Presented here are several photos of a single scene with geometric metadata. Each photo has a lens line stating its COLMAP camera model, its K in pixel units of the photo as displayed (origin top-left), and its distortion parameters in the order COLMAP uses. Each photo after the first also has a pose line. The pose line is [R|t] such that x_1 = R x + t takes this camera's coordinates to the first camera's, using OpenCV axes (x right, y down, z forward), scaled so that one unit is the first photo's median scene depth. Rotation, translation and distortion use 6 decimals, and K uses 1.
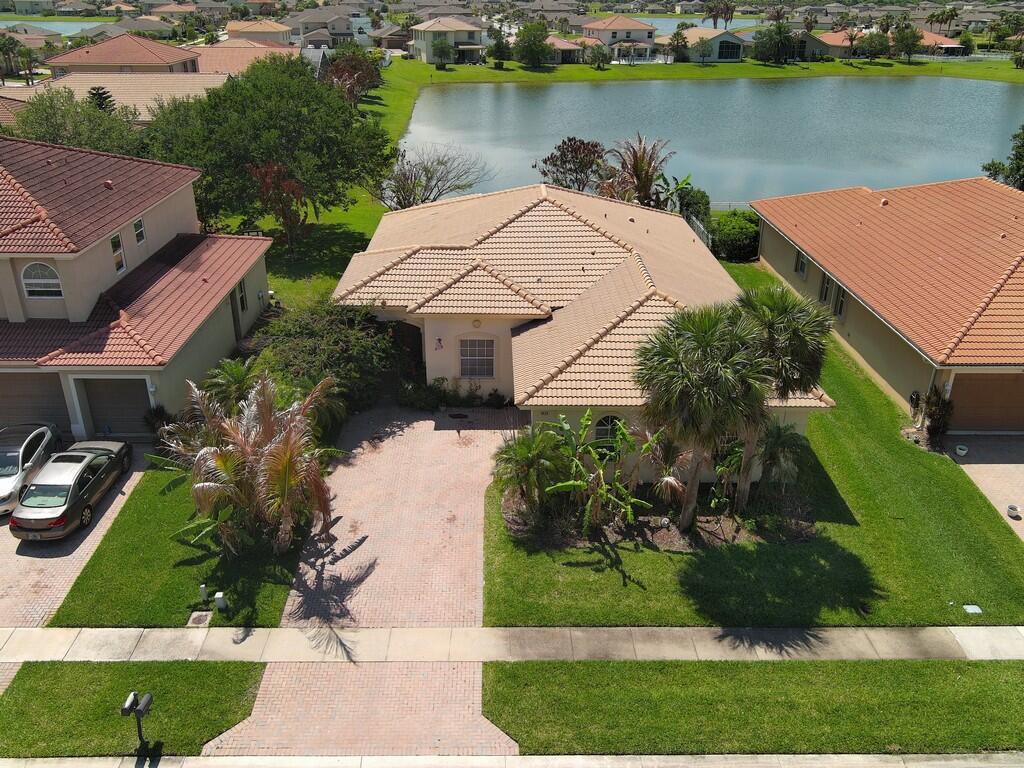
lens RADIAL K [[846.6, 0, 510.9], [0, 846.6, 378.0], [0, 0, 1]] dist [0.001375, -0.007007]
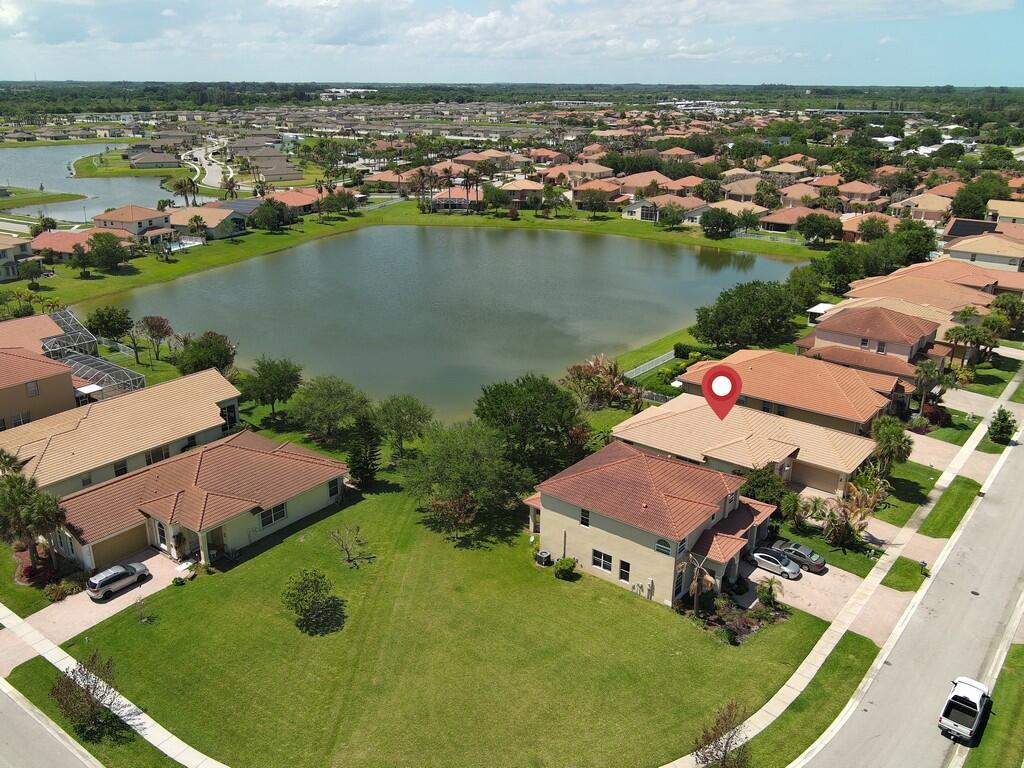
lens RADIAL K [[846.6, 0, 510.3], [0, 846.6, 381.4], [0, 0, 1]] dist [0.001375, -0.007007]
pose [[0.640854, -0.262837, 0.721265, -2.972483], [0.321618, 0.945053, 0.058626, -0.879589], [-0.697042, 0.194401, 0.690174, -0.383676]]
